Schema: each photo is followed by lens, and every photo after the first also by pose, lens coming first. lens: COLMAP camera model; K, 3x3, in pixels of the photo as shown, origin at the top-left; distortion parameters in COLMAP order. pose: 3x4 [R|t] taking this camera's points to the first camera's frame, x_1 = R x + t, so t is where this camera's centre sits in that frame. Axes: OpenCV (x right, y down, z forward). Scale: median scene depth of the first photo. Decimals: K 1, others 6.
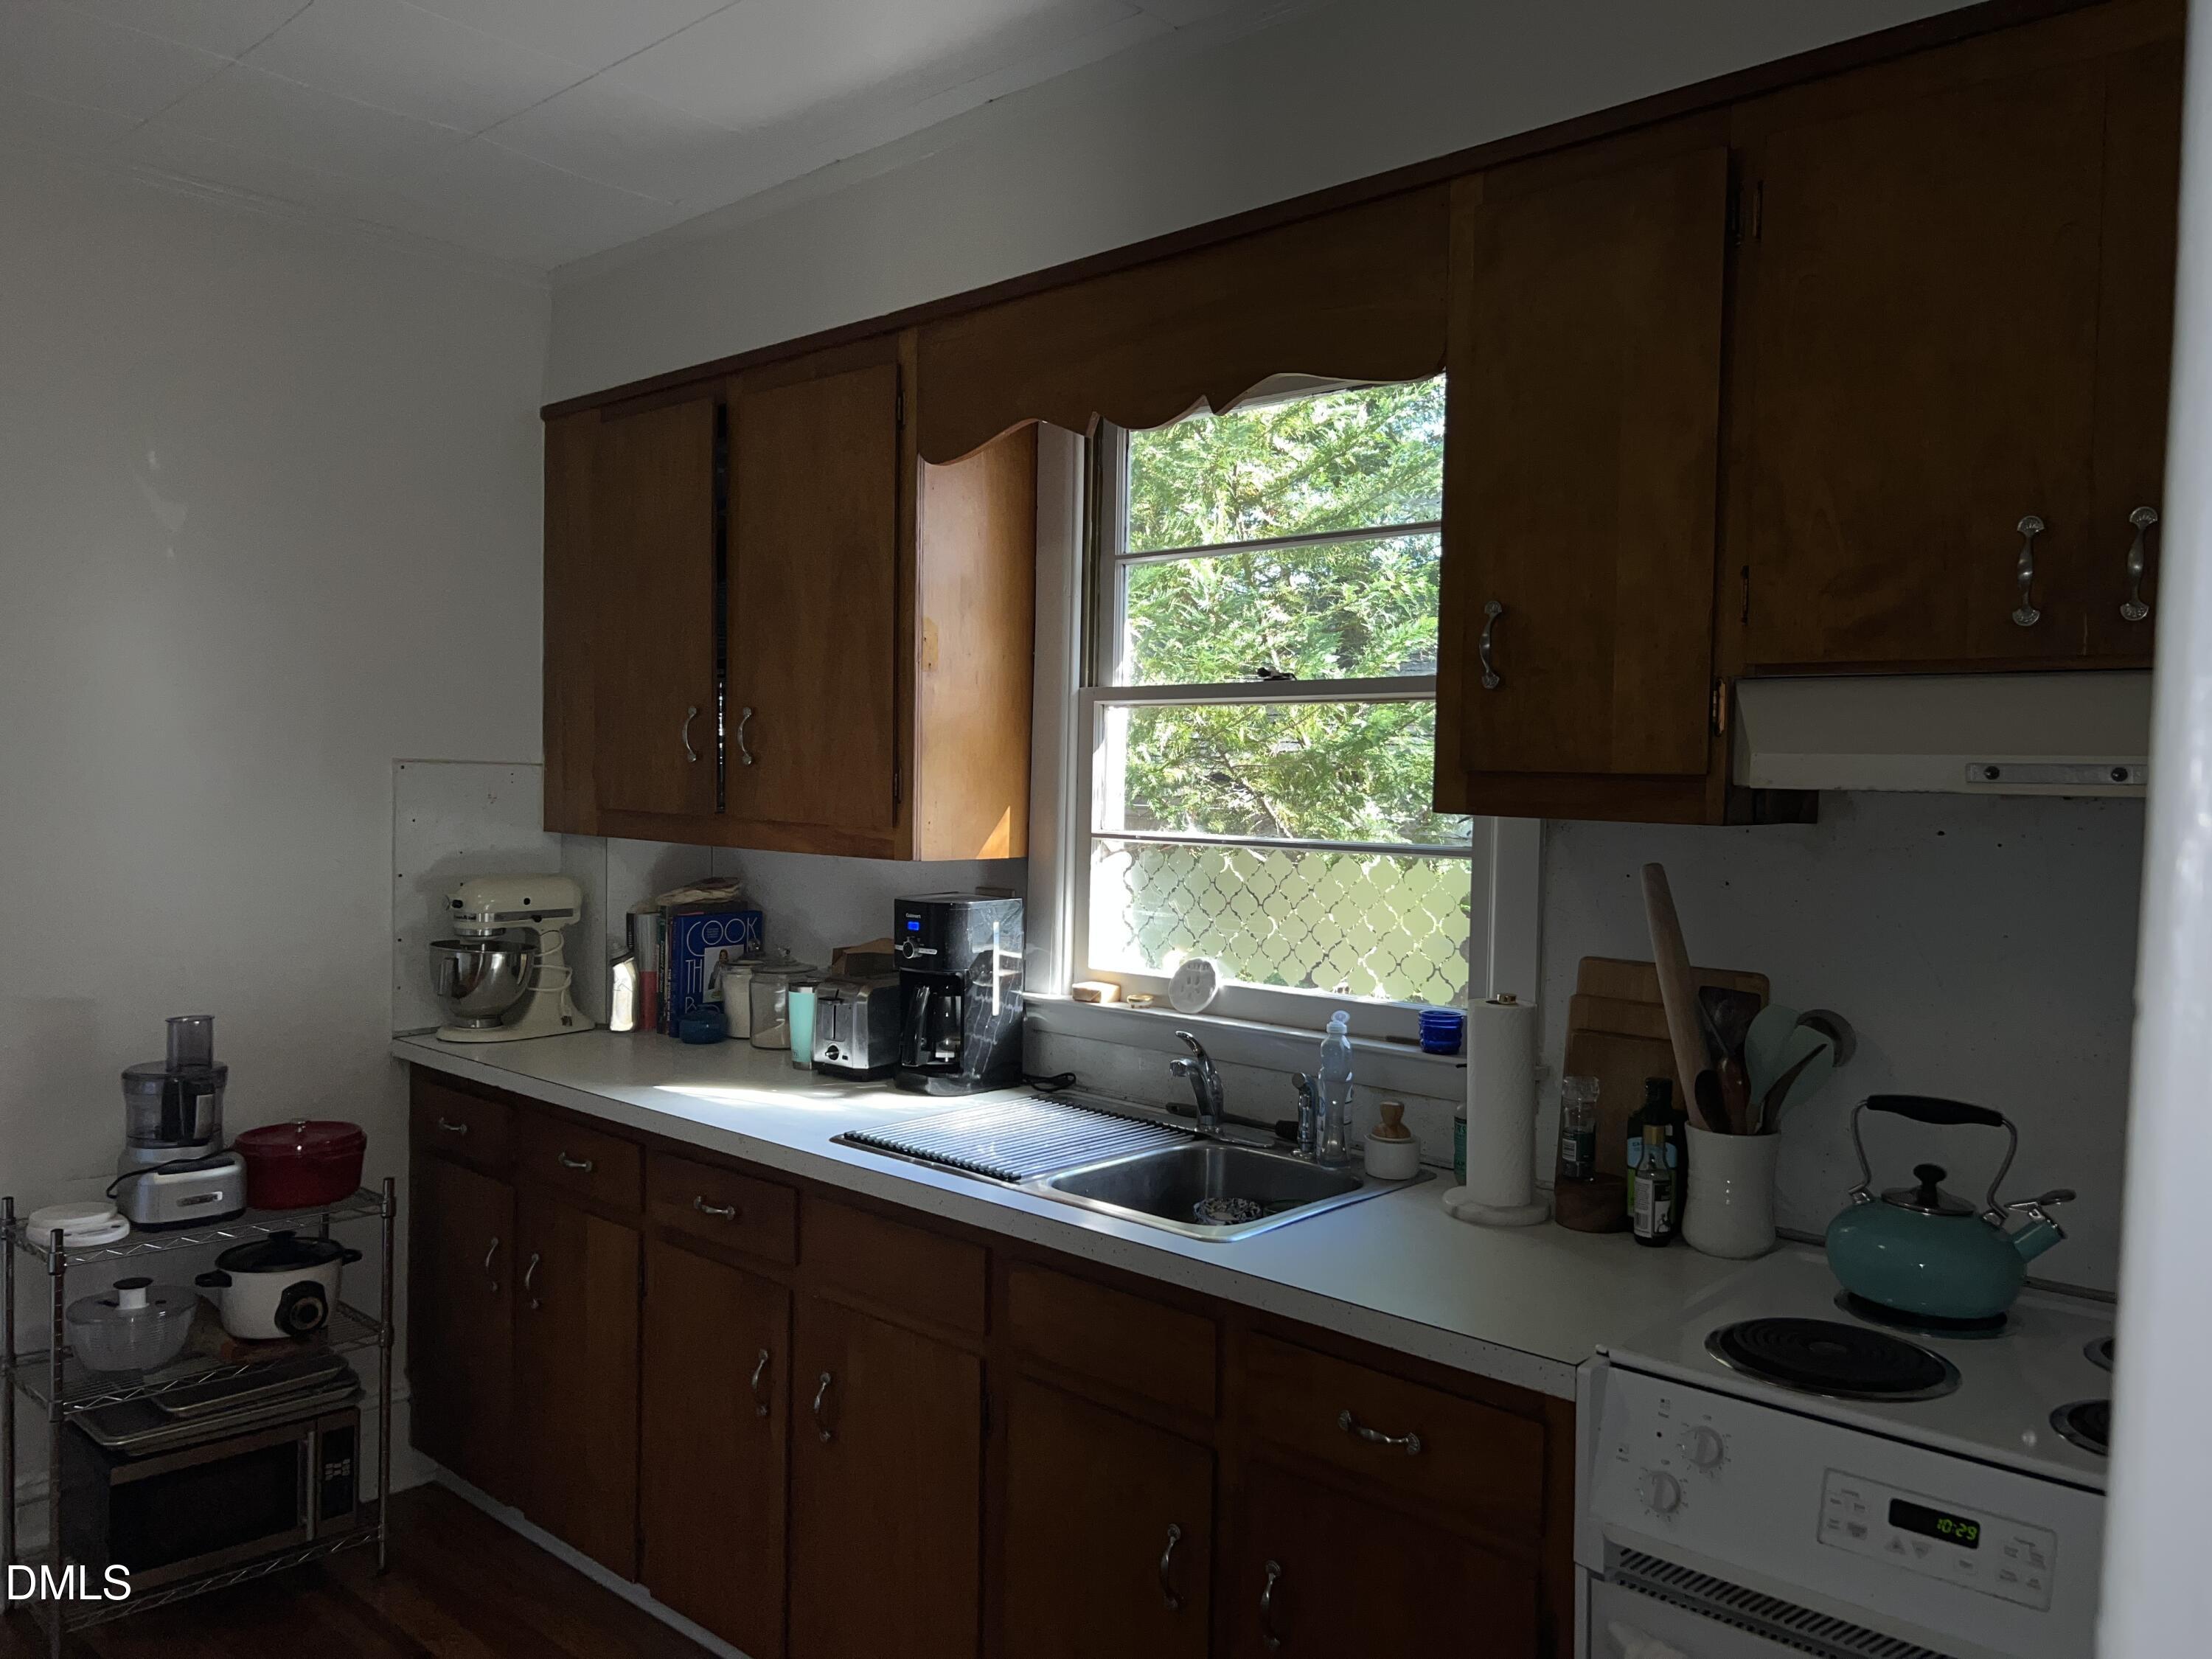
lens RADIAL K [[1678.4, 0, 1109.5], [0, 1678.4, 837.7], [0, 0, 1]] dist [0.052674, -0.024581]
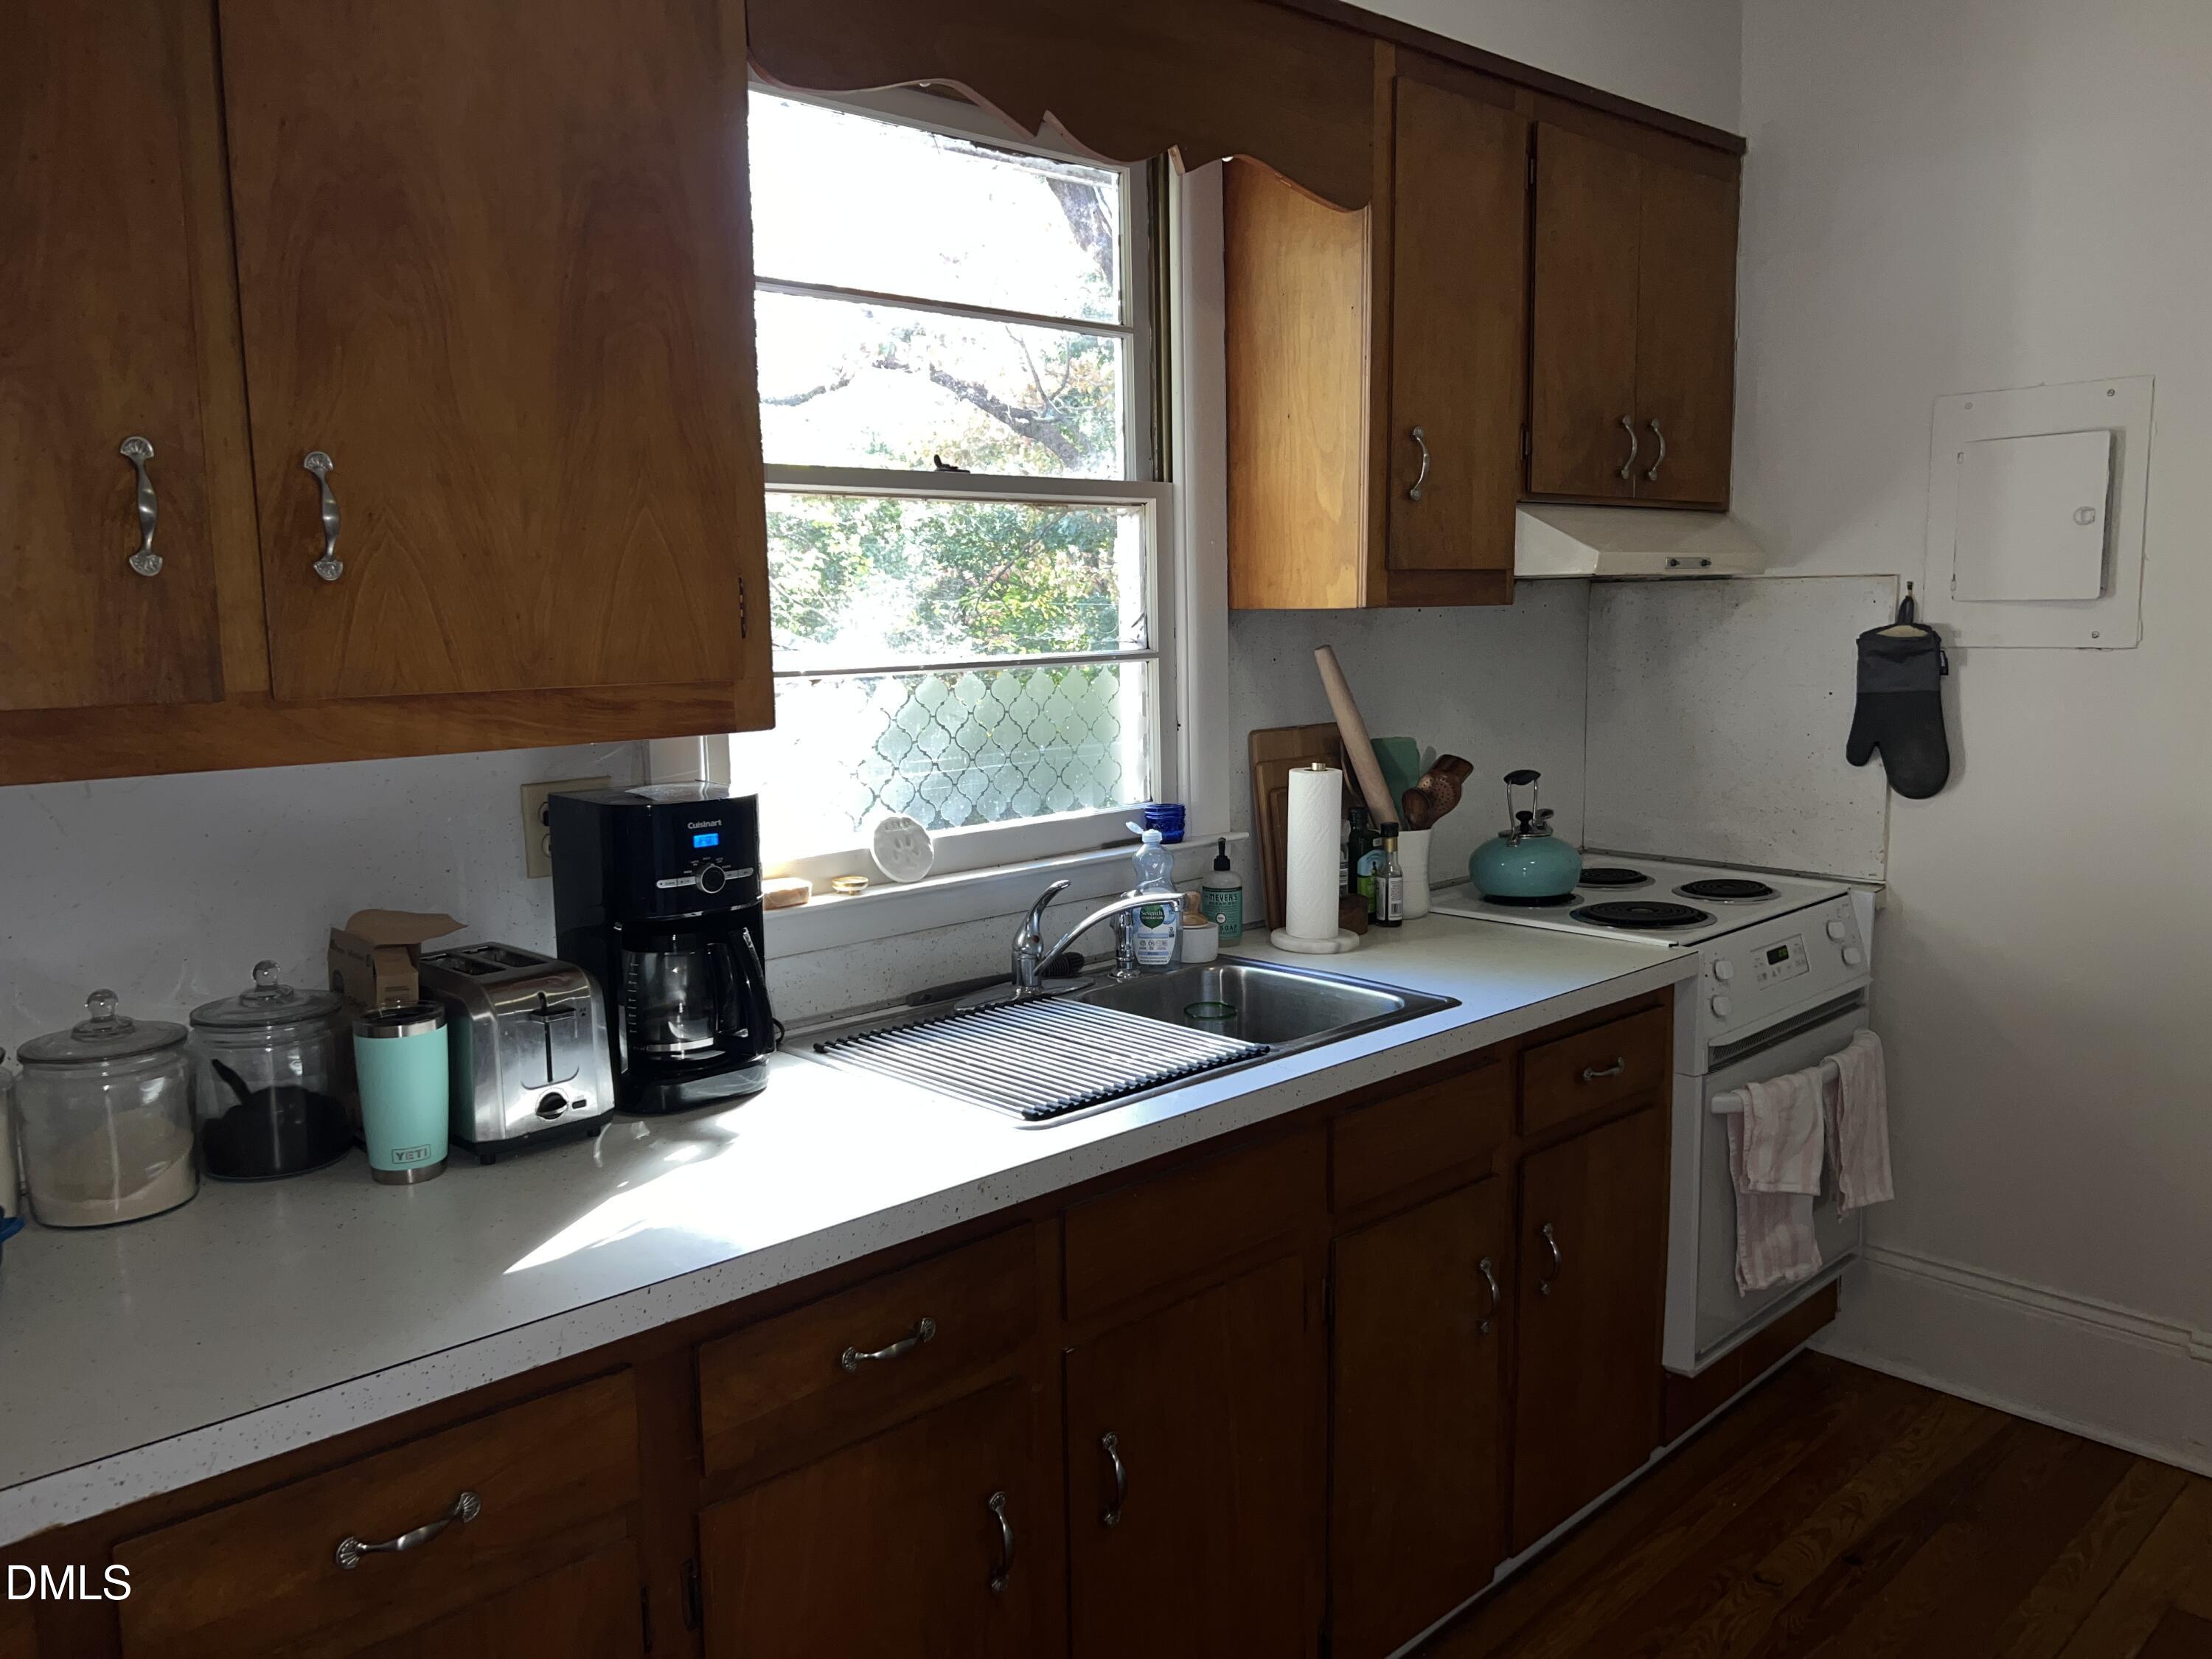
lens RADIAL K [[1678.4, 0, 1109.7], [0, 1678.4, 817.7], [0, 0, 1]] dist [0.052674, -0.024581]
pose [[0.062550, -0.140699, 0.988074, -0.799495], [0.065565, 0.988454, 0.136603, -0.033419], [-0.995886, 0.056238, 0.071053, 0.903135]]
